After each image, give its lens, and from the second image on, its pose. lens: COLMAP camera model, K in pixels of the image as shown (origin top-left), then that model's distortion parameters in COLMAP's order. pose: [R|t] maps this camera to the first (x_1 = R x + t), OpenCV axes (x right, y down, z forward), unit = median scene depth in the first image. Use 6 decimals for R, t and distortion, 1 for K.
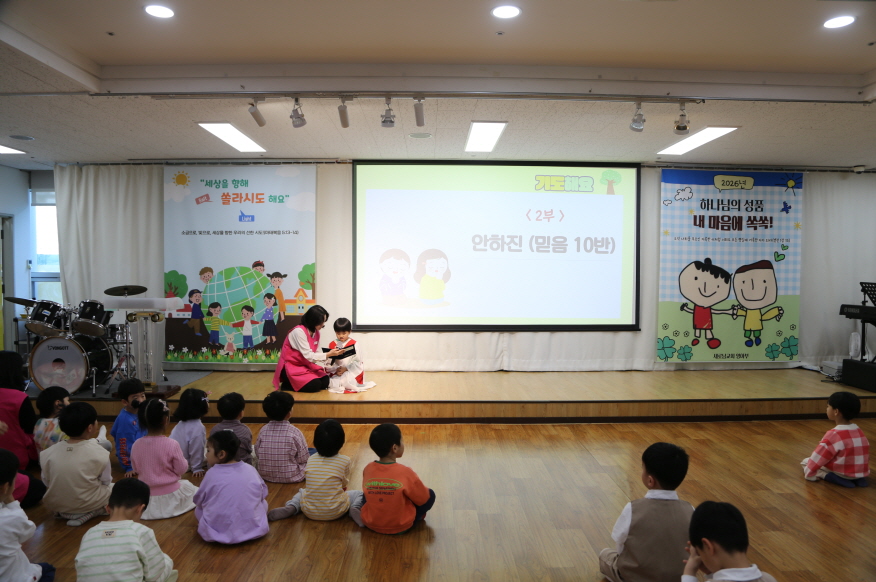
lens RADIAL K [[597.6, 0, 436.7], [0, 597.6, 295.8], [0, 0, 1]] dist [-0.118576, 0.052310]
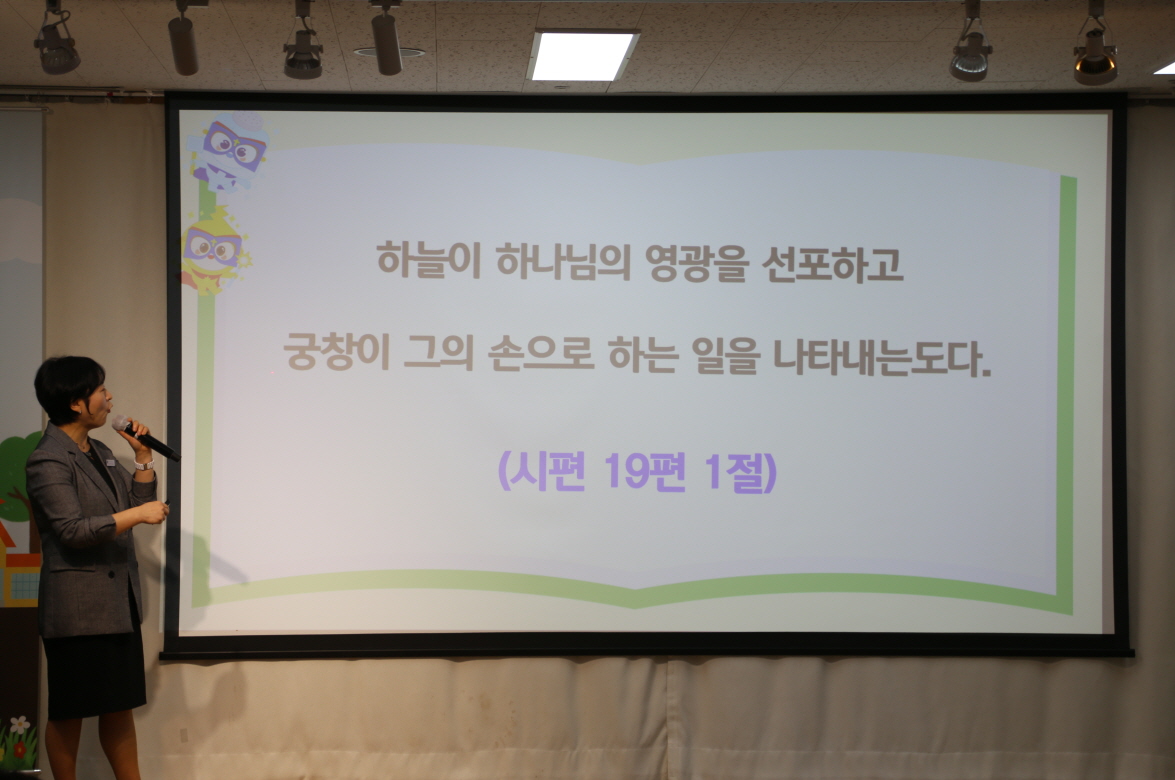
lens RADIAL K [[3460.3, 0, 581.5], [0, 3460.3, 391.2], [0, 0, 1]] dist [0.726304, 0.000000]
pose [[0.999679, -0.003057, 0.025140, 0.025055], [0.004571, 0.998164, -0.060403, 0.033205], [-0.024909, 0.060499, 0.997857, -0.792280]]
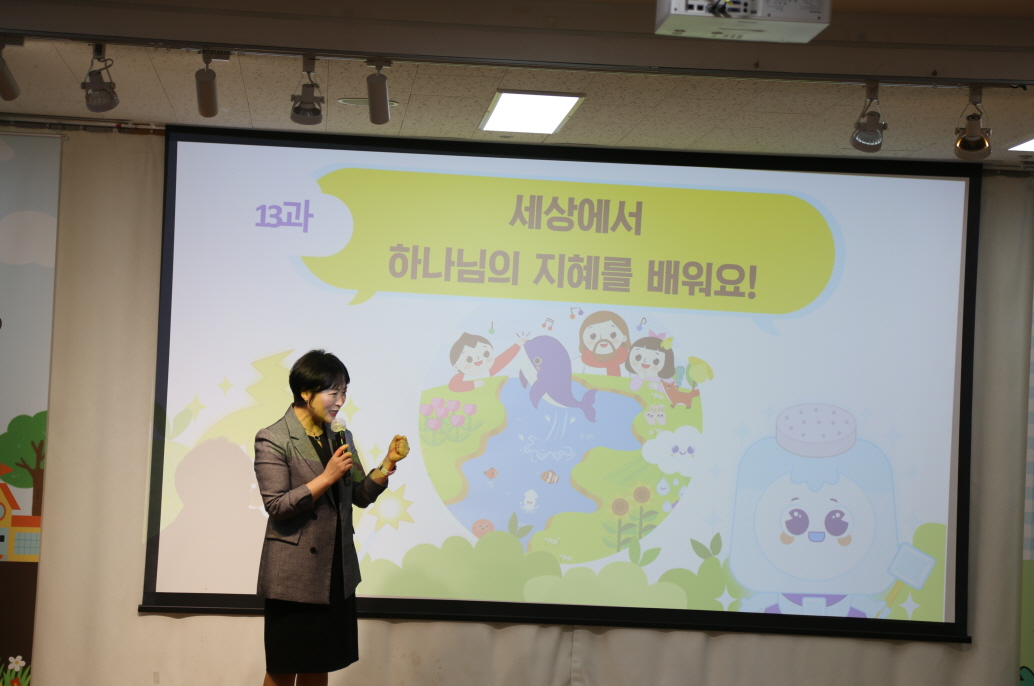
lens RADIAL K [[3045.0, 0, 515.1], [0, 3045.0, 336.7], [0, 0, 1]] dist [0.726304, 0.000000]
pose [[0.997771, 0.040628, 0.052933, -0.026615], [-0.036492, 0.996372, -0.076887, 0.031304], [-0.055864, 0.074784, 0.995634, -0.845086]]
